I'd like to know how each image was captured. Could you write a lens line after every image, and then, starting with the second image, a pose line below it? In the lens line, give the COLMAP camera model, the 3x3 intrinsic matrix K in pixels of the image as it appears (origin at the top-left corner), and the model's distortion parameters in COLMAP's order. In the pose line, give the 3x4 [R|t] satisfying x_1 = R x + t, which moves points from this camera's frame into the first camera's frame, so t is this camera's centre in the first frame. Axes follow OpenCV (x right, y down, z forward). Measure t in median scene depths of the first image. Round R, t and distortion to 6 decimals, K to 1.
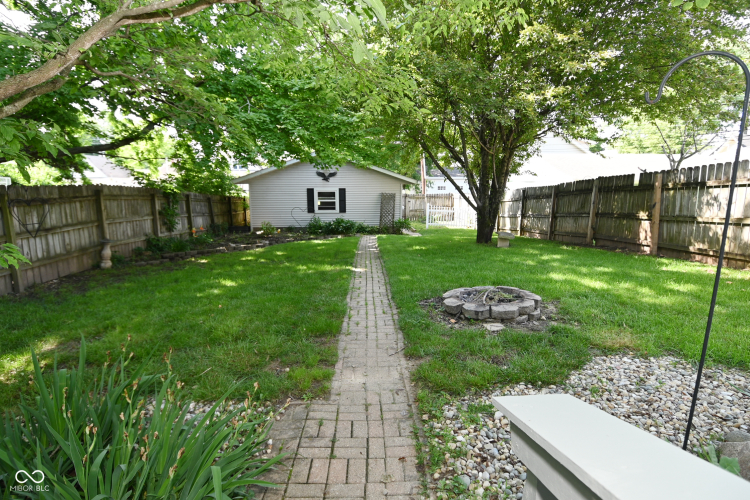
lens RADIAL K [[389.6, 0, 374.0], [0, 389.6, 245.9], [0, 0, 1]] dist [-0.001458, -0.017916]
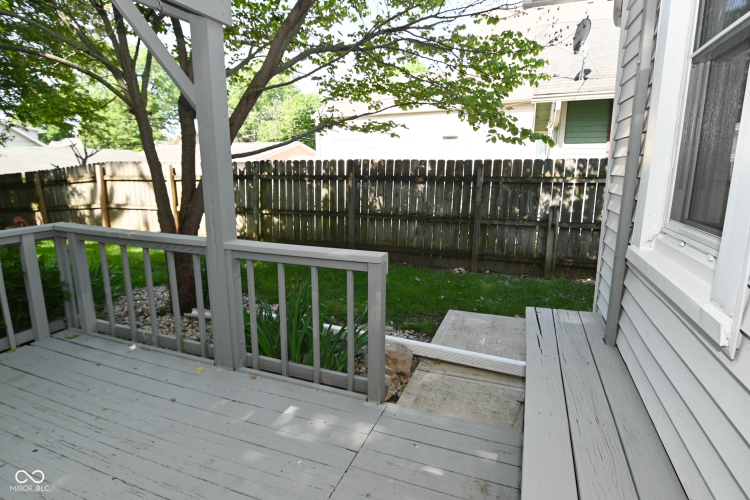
lens RADIAL K [[389.6, 0, 374.0], [0, 389.6, 245.9], [0, 0, 1]] dist [-0.001458, -0.017916]
pose [[0.403747, -0.173418, 0.898284, 0.018866], [0.146595, 0.981446, 0.123583, 0.028858], [-0.903050, 0.081788, 0.421678, -0.279940]]
